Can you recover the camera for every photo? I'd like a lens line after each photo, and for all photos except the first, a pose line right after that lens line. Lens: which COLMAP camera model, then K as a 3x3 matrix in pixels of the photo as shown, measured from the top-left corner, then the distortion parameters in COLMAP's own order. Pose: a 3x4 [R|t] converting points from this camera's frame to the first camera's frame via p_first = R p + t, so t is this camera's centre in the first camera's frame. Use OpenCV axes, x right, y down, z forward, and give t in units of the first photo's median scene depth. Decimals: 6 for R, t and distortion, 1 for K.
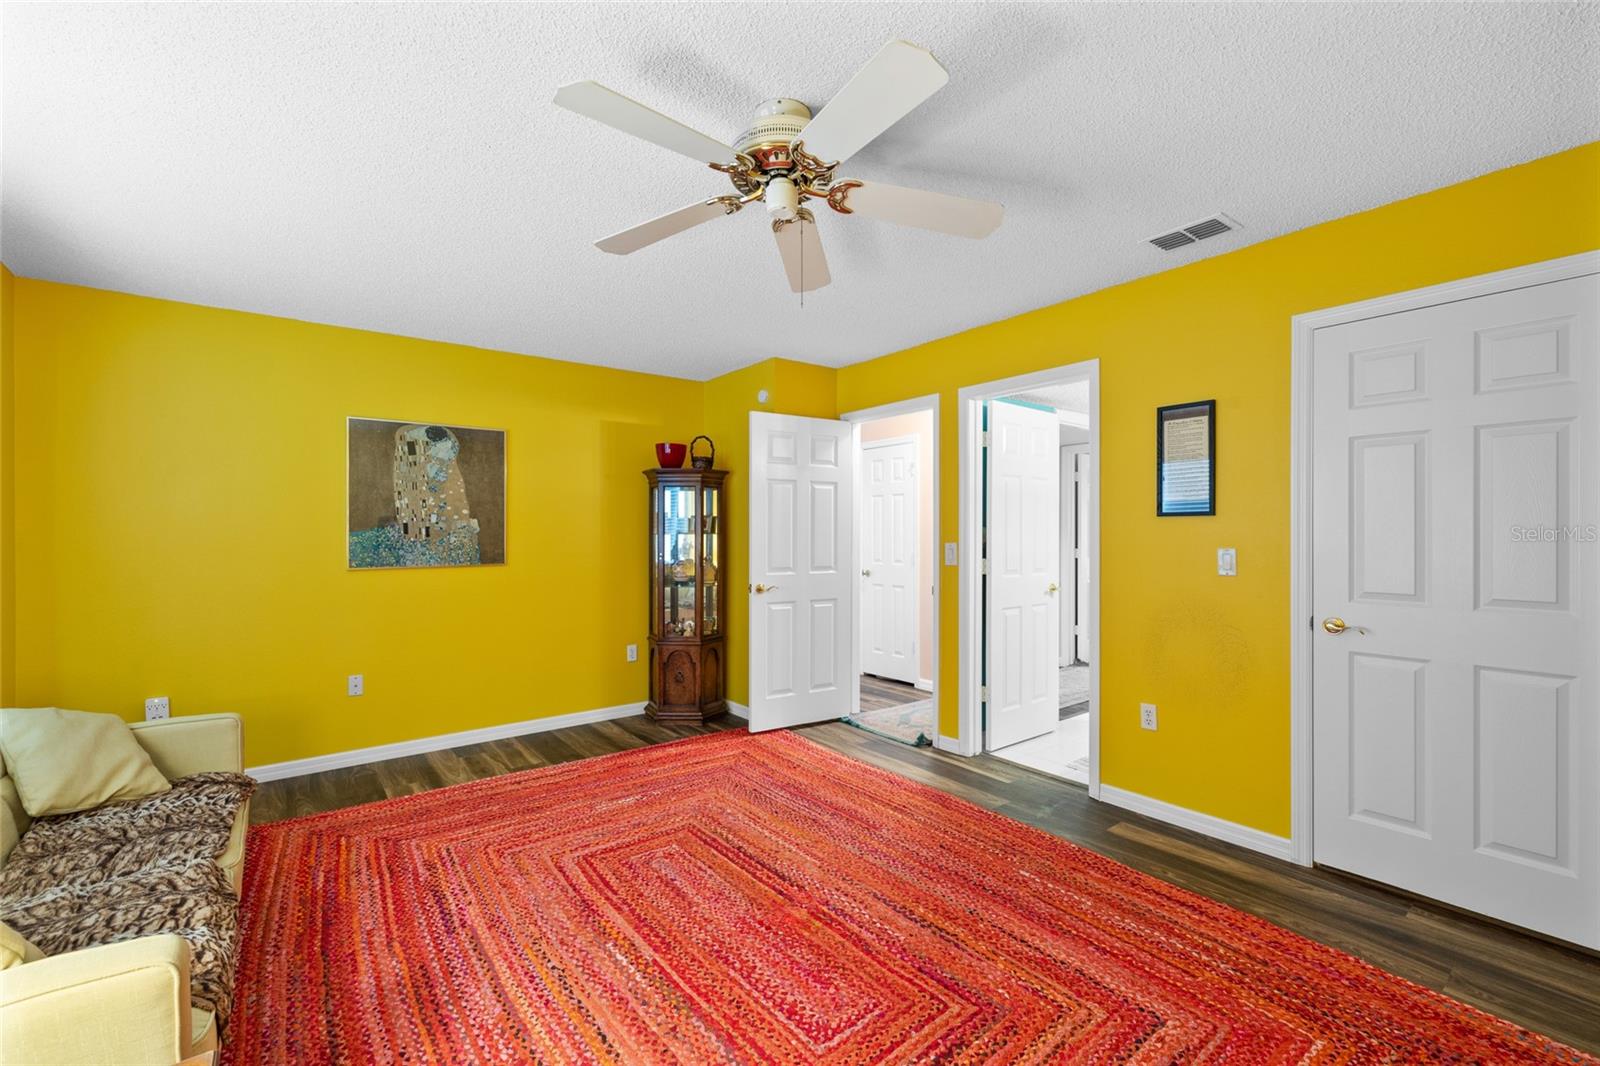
lens RADIAL K [[680.7, 0, 796.8], [0, 680.7, 534.1], [0, 0, 1]] dist [-0.003140, 0.000688]
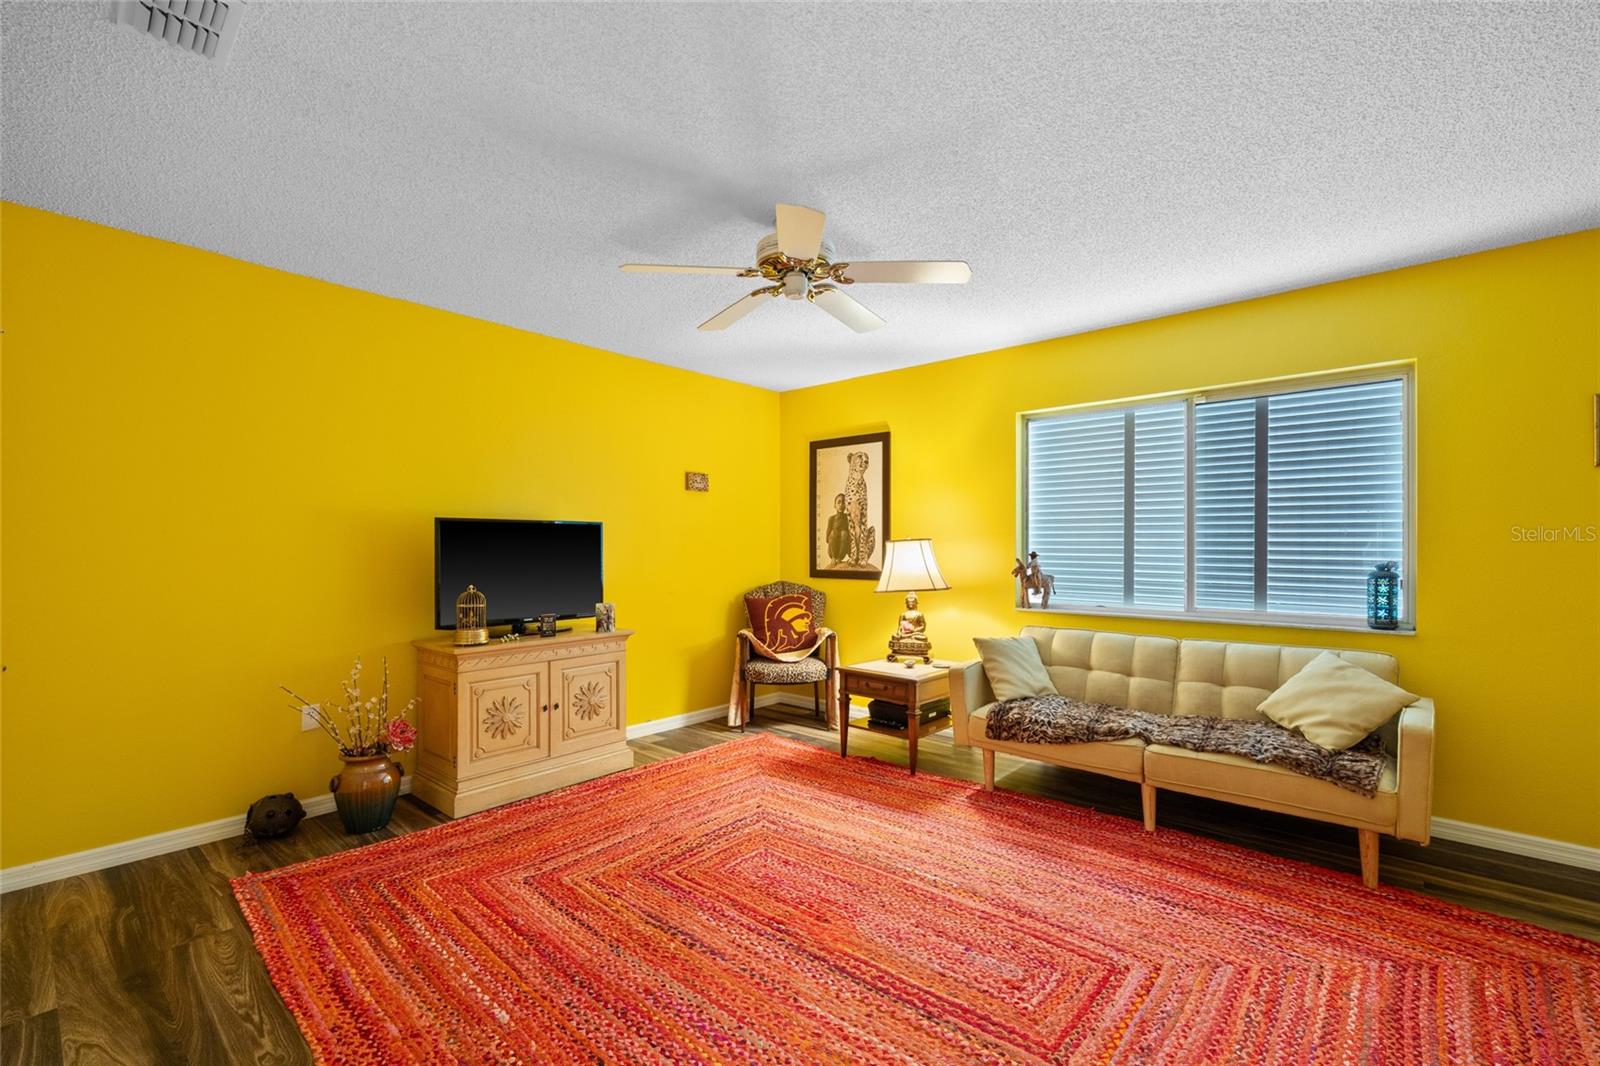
lens RADIAL K [[680.7, 0, 810.2], [0, 680.7, 538.3], [0, 0, 1]] dist [-0.003140, 0.000688]
pose [[-0.979052, -0.001372, -0.203604, 0.168062], [0.000555, 0.999956, -0.009406, 0.017406], [0.203608, -0.009322, -0.979008, 1.715182]]
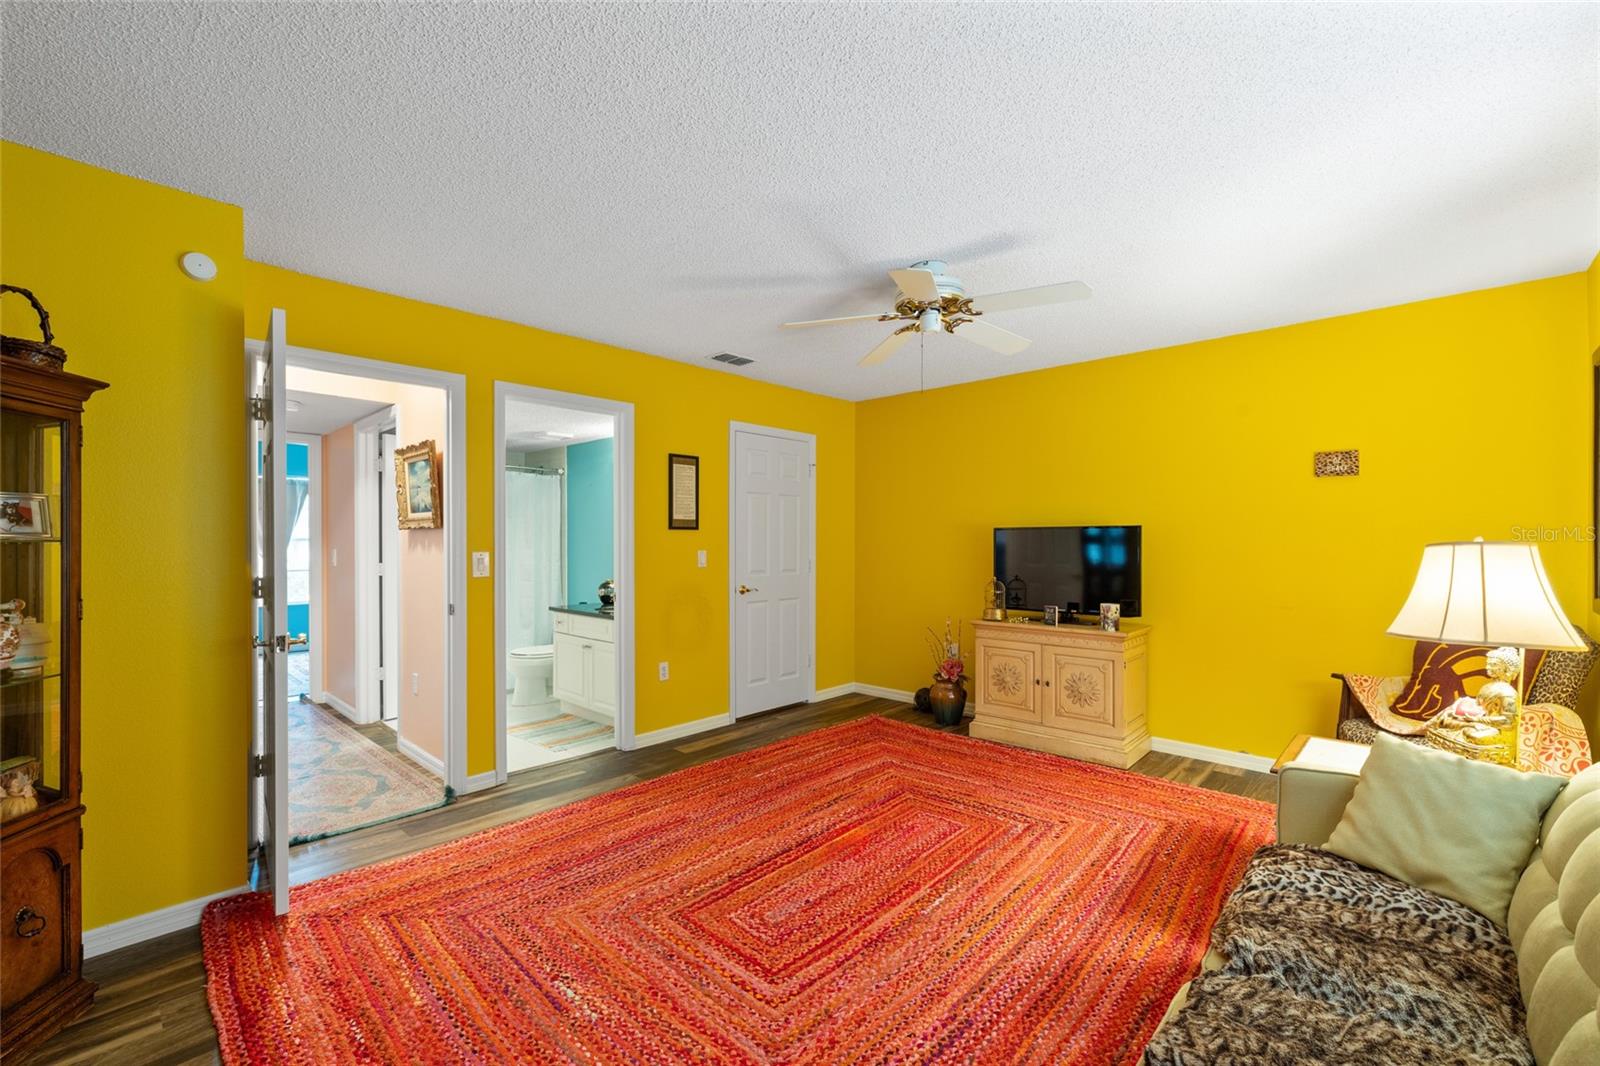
lens RADIAL K [[680.7, 0, 806.0], [0, 680.7, 540.5], [0, 0, 1]] dist [-0.003140, 0.000688]
pose [[-0.176828, 0.001195, 0.984241, -1.089635], [0.002702, 0.999996, -0.000729, -0.000059], [-0.984238, 0.002530, -0.176831, 1.133092]]
